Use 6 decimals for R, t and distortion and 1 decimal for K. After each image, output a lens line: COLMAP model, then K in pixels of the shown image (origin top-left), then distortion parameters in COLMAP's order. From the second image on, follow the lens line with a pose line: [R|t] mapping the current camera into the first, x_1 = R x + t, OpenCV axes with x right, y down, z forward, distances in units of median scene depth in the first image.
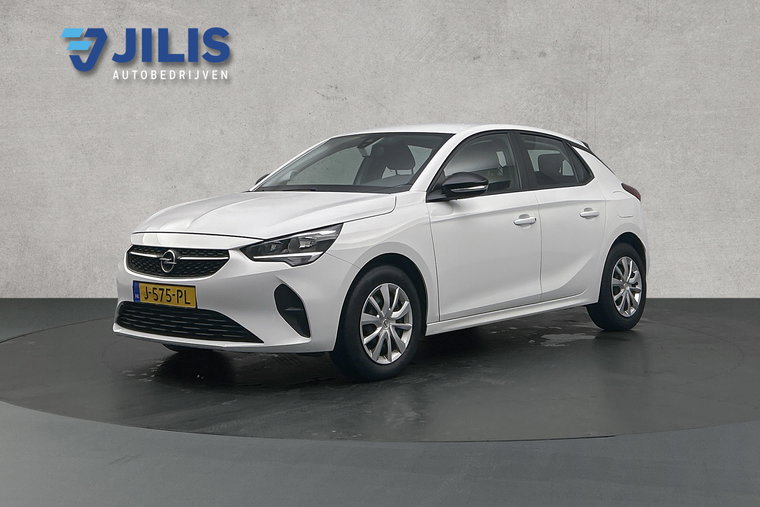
lens RADIAL K [[593.7, 0, 379.4], [0, 593.7, 253.3], [0, 0, 1]] dist [-0.006804, 0.002793]
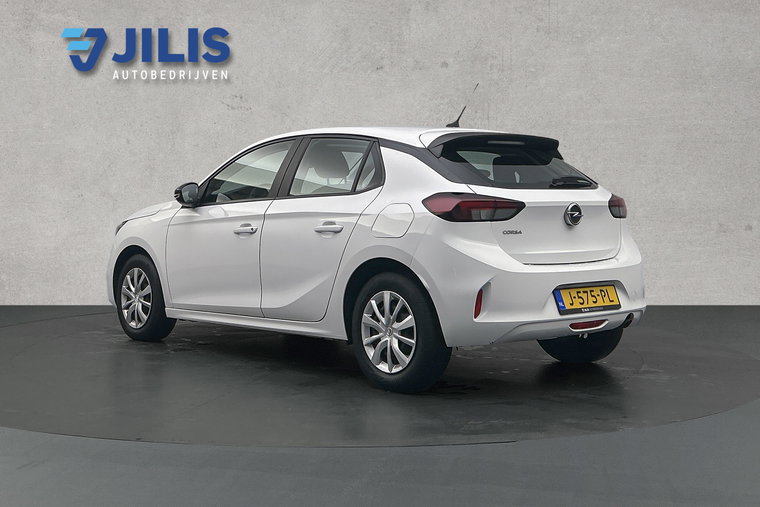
lens RADIAL K [[593.7, 0, 380.6], [0, 593.7, 253.9], [0, 0, 1]] dist [-0.006804, 0.002793]
pose [[0.999999, 0.000118, 0.001481, 0.164274], [-0.000119, 1.000000, 0.000818, -0.013019], [-0.001481, -0.000819, 0.999999, -0.013404]]
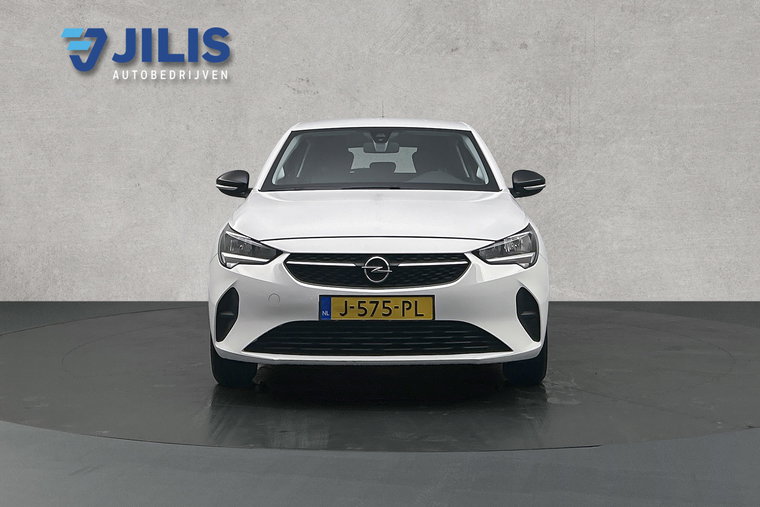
lens RADIAL K [[593.7, 0, 379.8], [0, 593.7, 253.6], [0, 0, 1]] dist [-0.006804, 0.002793]
pose [[1.000000, -0.000001, 0.000370, 0.042974], [0.000000, 1.000000, 0.000472, -0.001692], [-0.000370, -0.000472, 1.000000, 0.045414]]
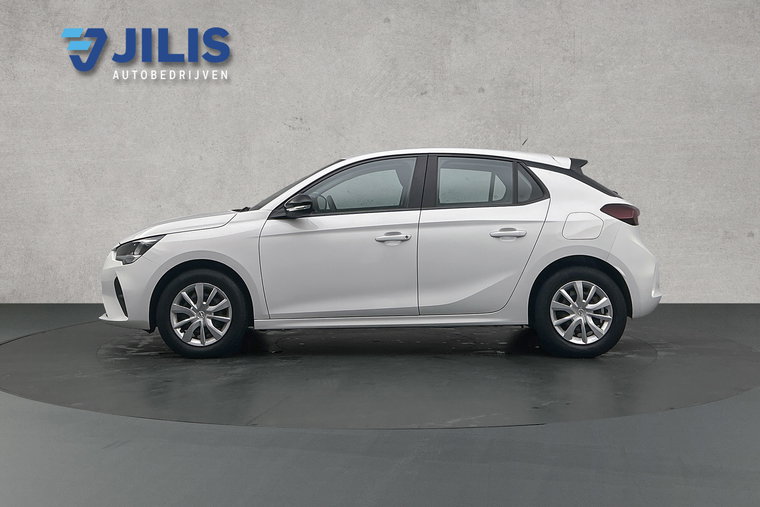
lens RADIAL K [[593.7, 0, 380.2], [0, 593.7, 252.8], [0, 0, 1]] dist [-0.006804, 0.002793]
pose [[0.999999, 0.000031, 0.001132, 0.078392], [-0.000030, 1.000000, -0.000631, -0.021026], [-0.001132, 0.000631, 0.999999, -0.143944]]
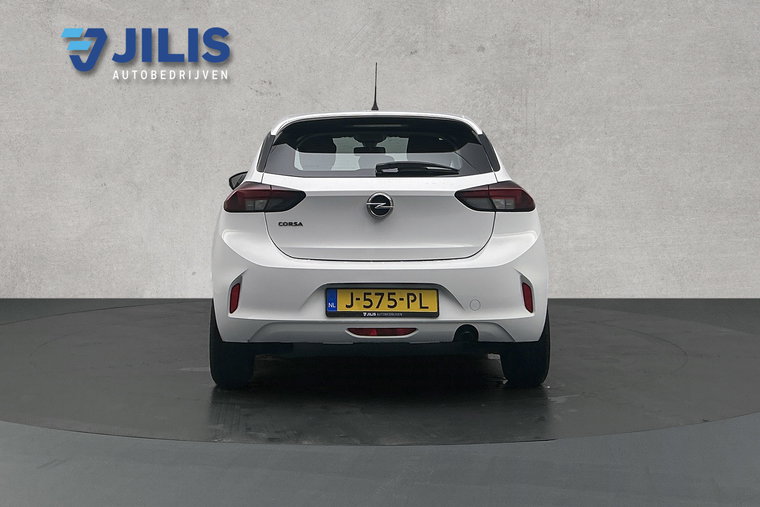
lens RADIAL K [[593.7, 0, 380.2], [0, 593.7, 253.3], [0, 0, 1]] dist [-0.006804, 0.002793]
pose [[1.000000, 0.000023, 0.000897, 0.107866], [-0.000023, 1.000000, 0.000044, 0.001367], [-0.000897, -0.000044, 1.000000, 0.023007]]
